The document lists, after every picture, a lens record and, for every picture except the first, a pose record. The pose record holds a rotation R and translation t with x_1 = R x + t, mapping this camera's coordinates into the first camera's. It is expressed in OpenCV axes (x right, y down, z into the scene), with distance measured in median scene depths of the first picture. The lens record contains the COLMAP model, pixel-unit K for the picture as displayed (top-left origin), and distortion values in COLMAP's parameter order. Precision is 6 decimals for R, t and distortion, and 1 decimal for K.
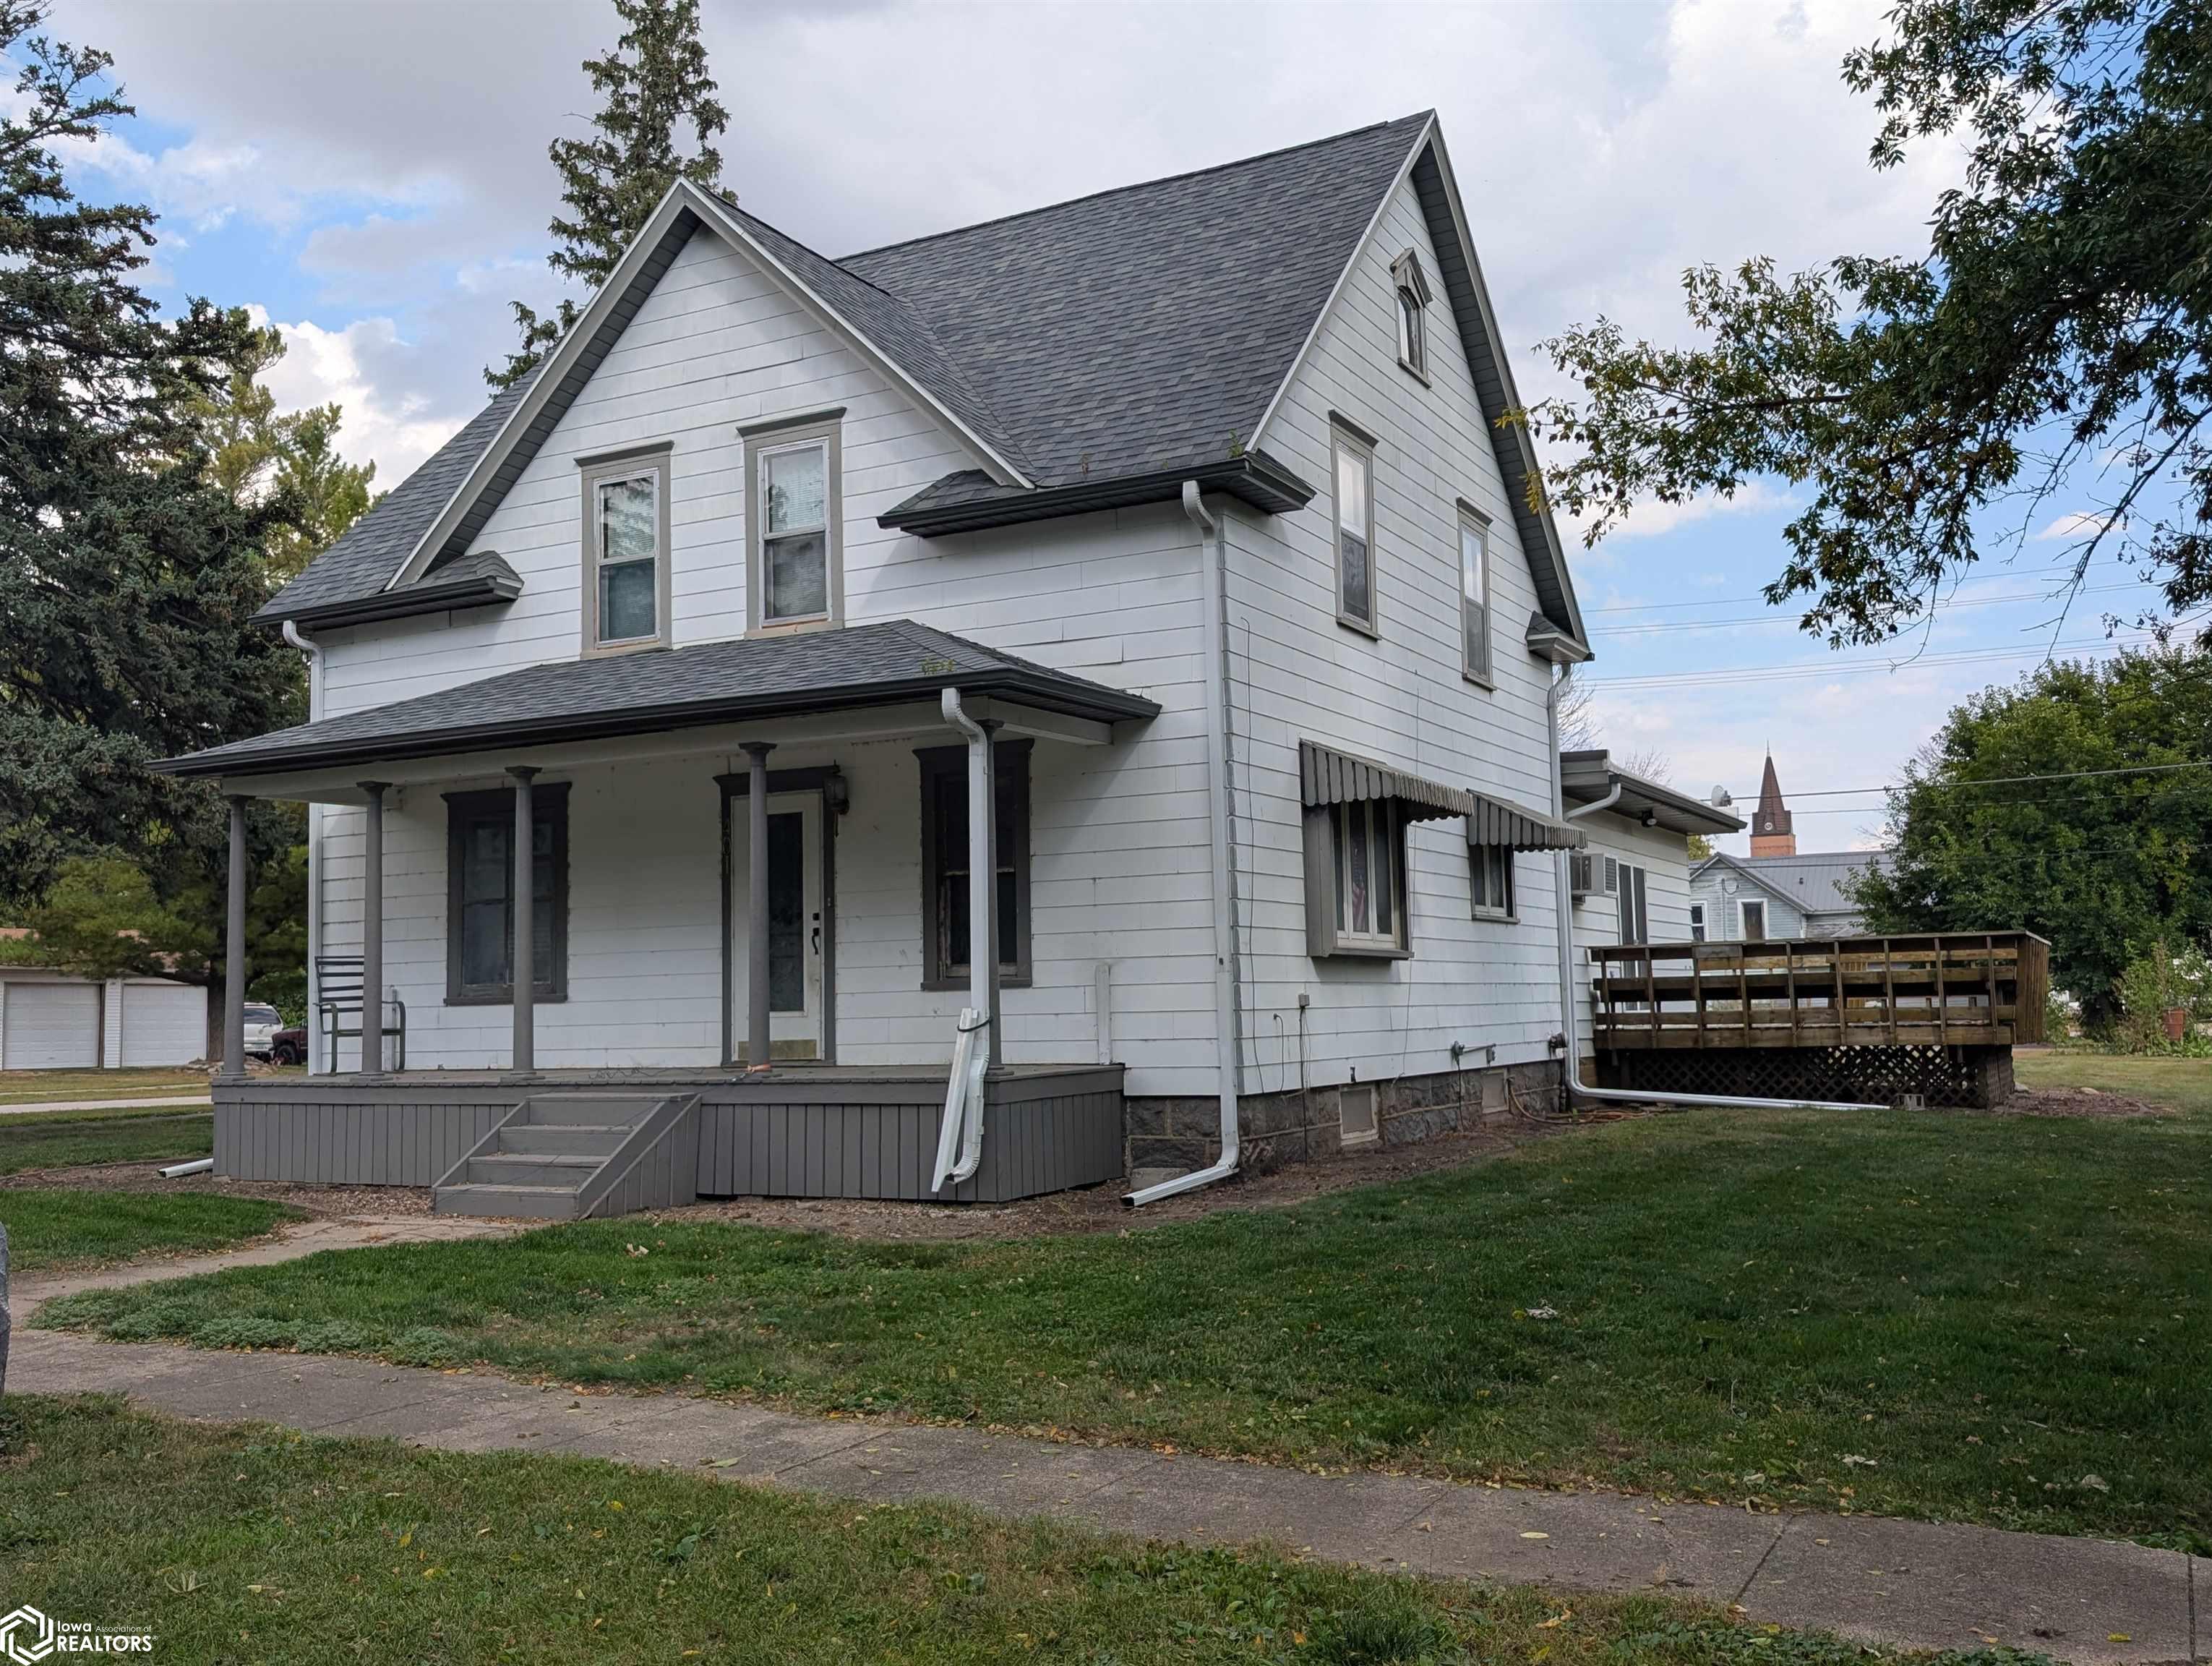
lens RADIAL K [[1777.4, 0, 1106.0], [0, 1777.4, 833.0], [0, 0, 1]] dist [0.061093, -0.002543]
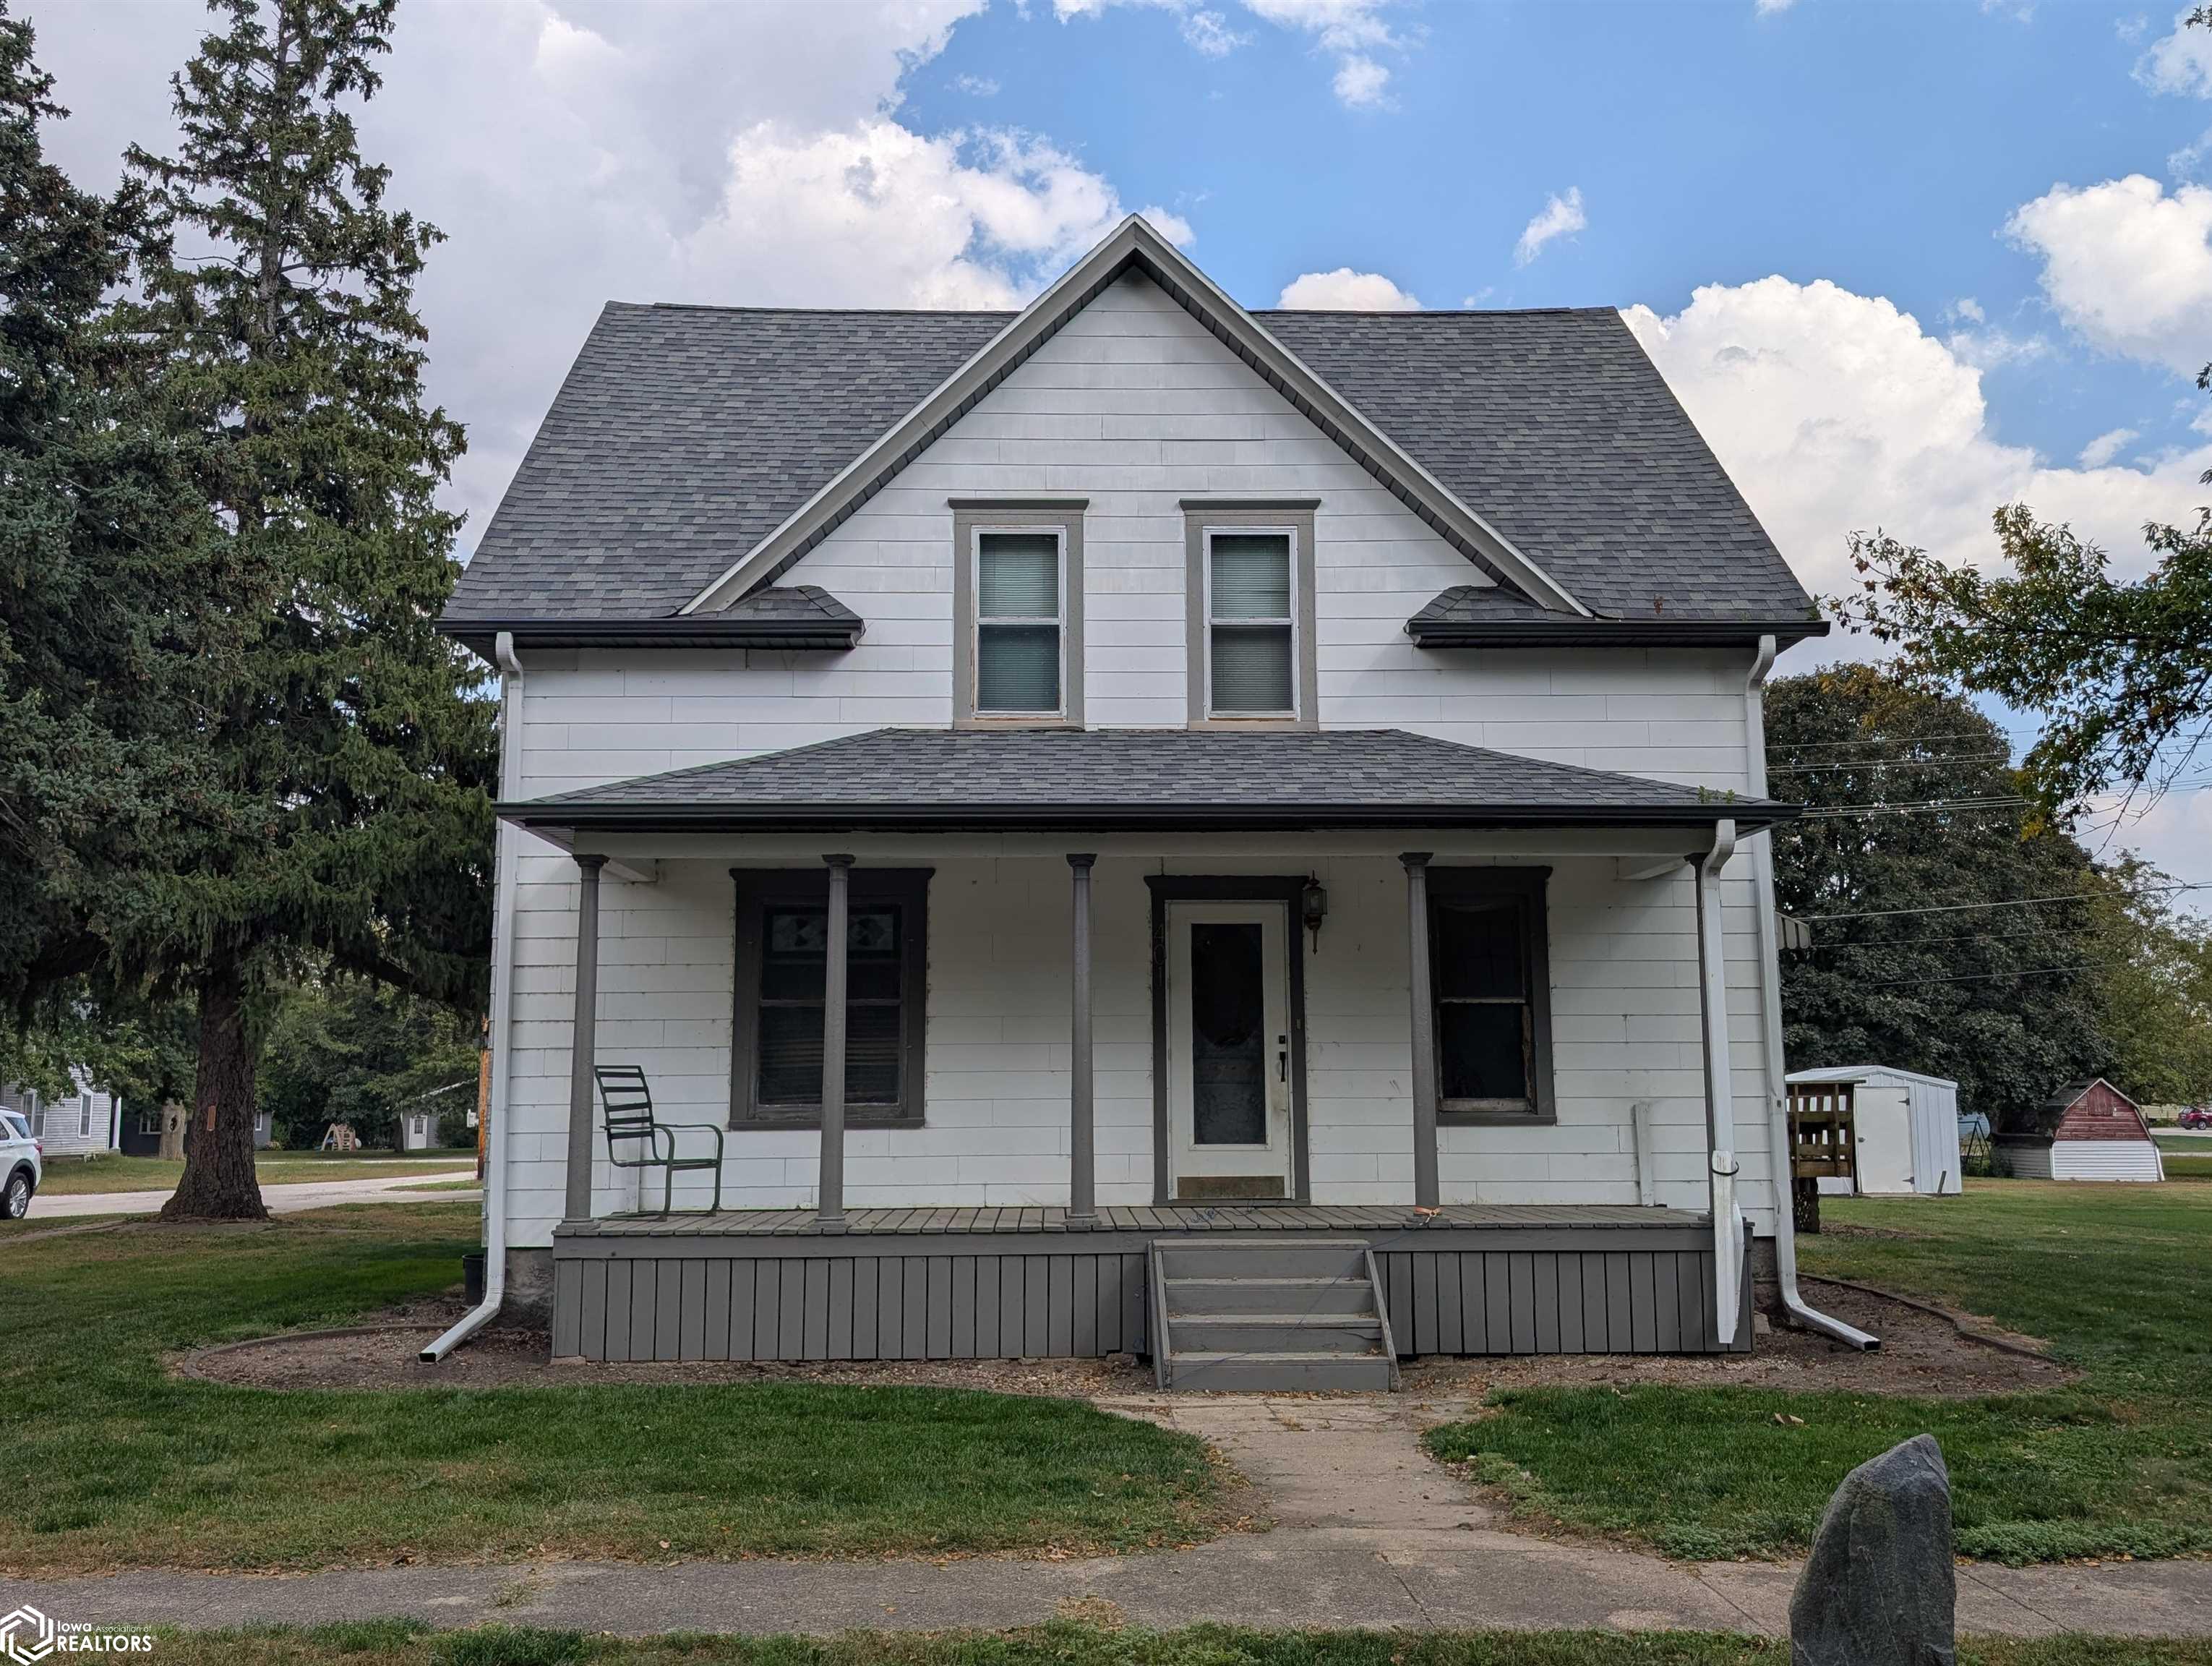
lens RADIAL K [[1777.4, 0, 1106.0], [0, 1777.4, 833.0], [0, 0, 1]] dist [0.061093, -0.002543]
pose [[0.889855, 0.085922, 0.448080, -0.634604], [-0.056450, 0.995295, -0.078748, 0.017658], [-0.452738, 0.044780, 0.890518, 0.211784]]
